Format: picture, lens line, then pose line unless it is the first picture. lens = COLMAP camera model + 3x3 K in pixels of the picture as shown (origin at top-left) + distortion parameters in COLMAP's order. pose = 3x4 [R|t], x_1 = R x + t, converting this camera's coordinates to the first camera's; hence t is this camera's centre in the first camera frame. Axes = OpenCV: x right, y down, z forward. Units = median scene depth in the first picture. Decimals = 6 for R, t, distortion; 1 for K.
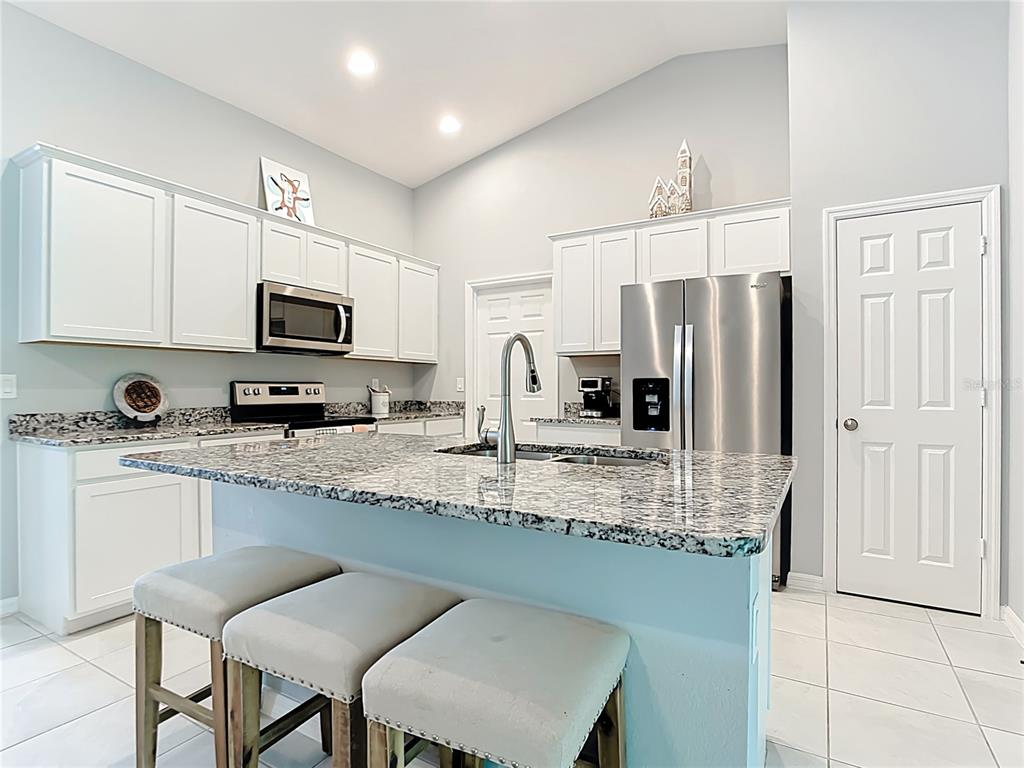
lens RADIAL K [[543.0, 0, 504.4], [0, 543.0, 383.6], [0, 0, 1]] dist [-0.030138, 0.012487]
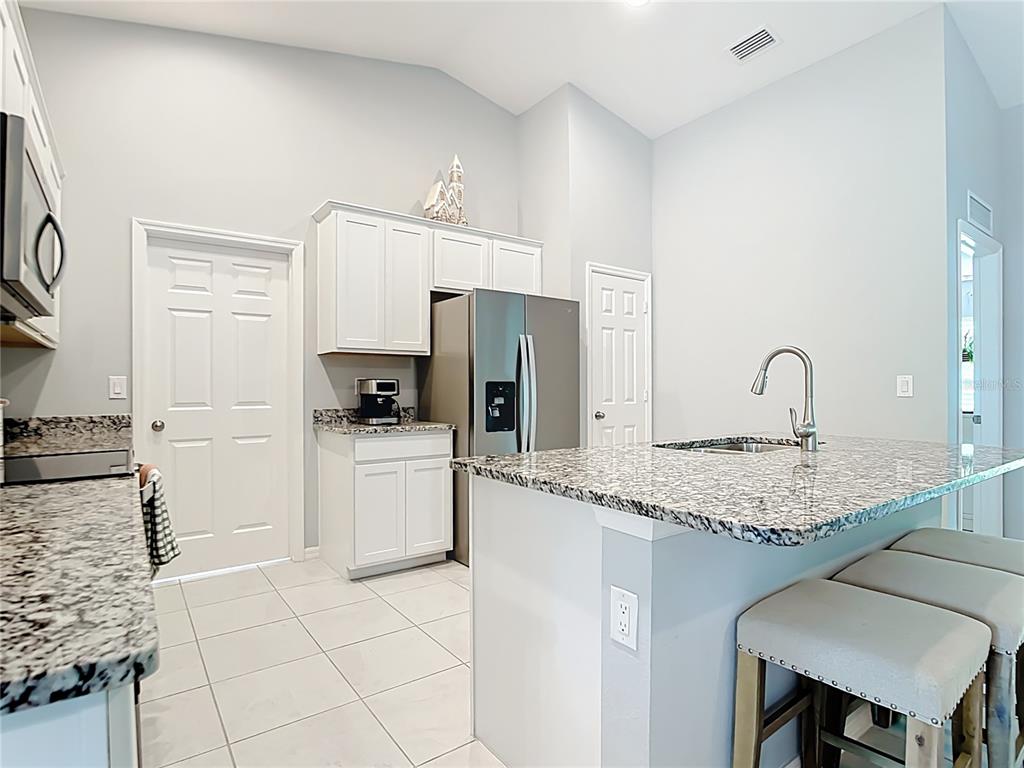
lens RADIAL K [[543.0, 0, 504.4], [0, 543.0, 383.6], [0, 0, 1]] dist [-0.030138, 0.012487]
pose [[0.397253, 0.007730, 0.917677, -0.599399], [-0.002364, 0.999970, -0.007400, 0.001527], [-0.917706, 0.000770, 0.397259, 0.495920]]
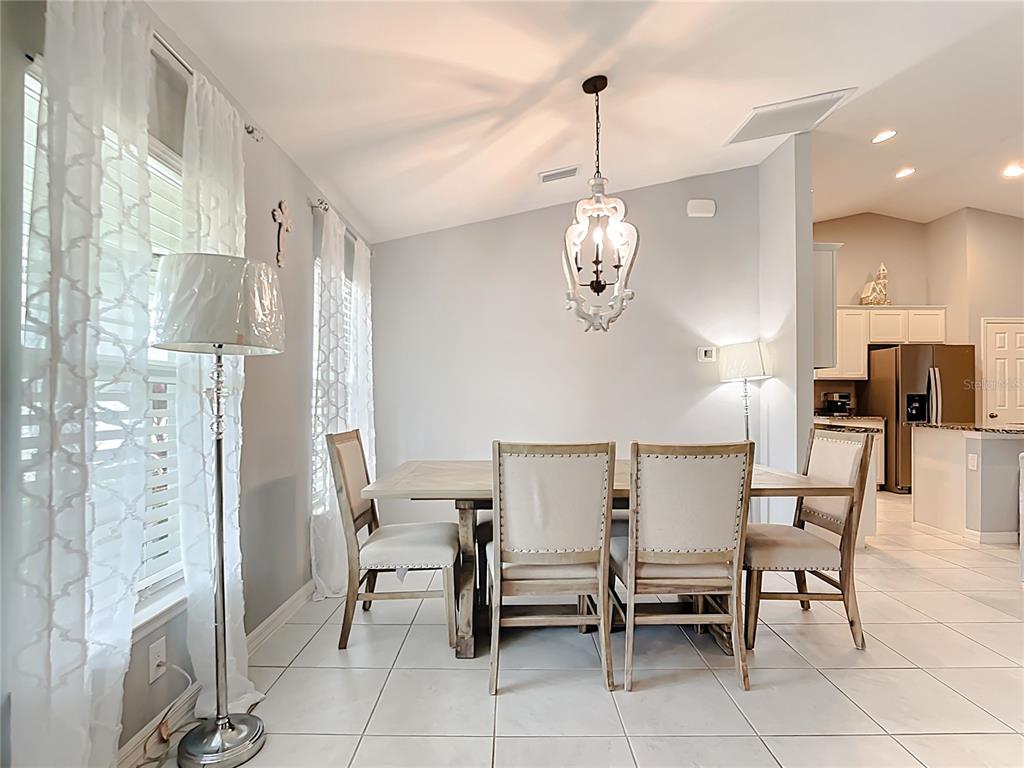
lens RADIAL K [[522.9, 0, 514.0], [0, 522.9, 389.9], [0, 0, 1]] dist [-0.018476, 0.002419]
pose [[0.862253, 0.010374, 0.506372, -1.638950], [-0.006813, 0.999937, -0.008885, 0.000375], [-0.506433, 0.004211, 0.862269, 0.119118]]
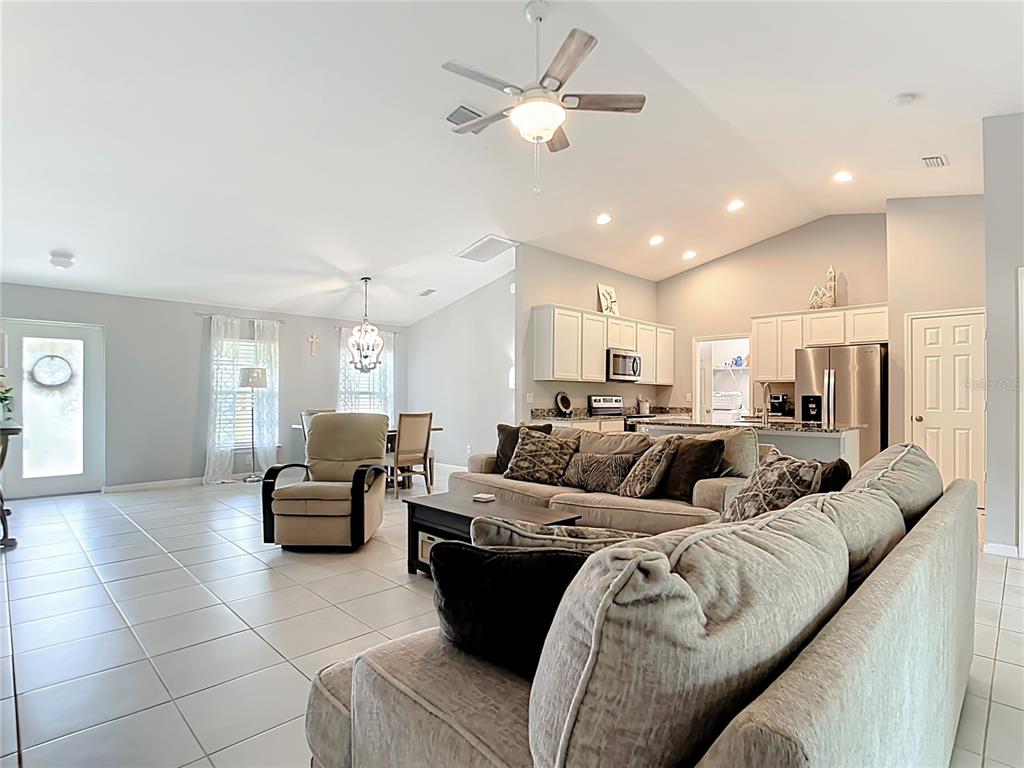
lens RADIAL K [[522.9, 0, 514.0], [0, 522.9, 389.9], [0, 0, 1]] dist [-0.018476, 0.002419]
pose [[0.970413, 0.002966, -0.241431, -0.290357], [-0.004932, 0.999959, -0.007539, -0.009713], [0.241399, 0.008506, 0.970389, -0.985118]]
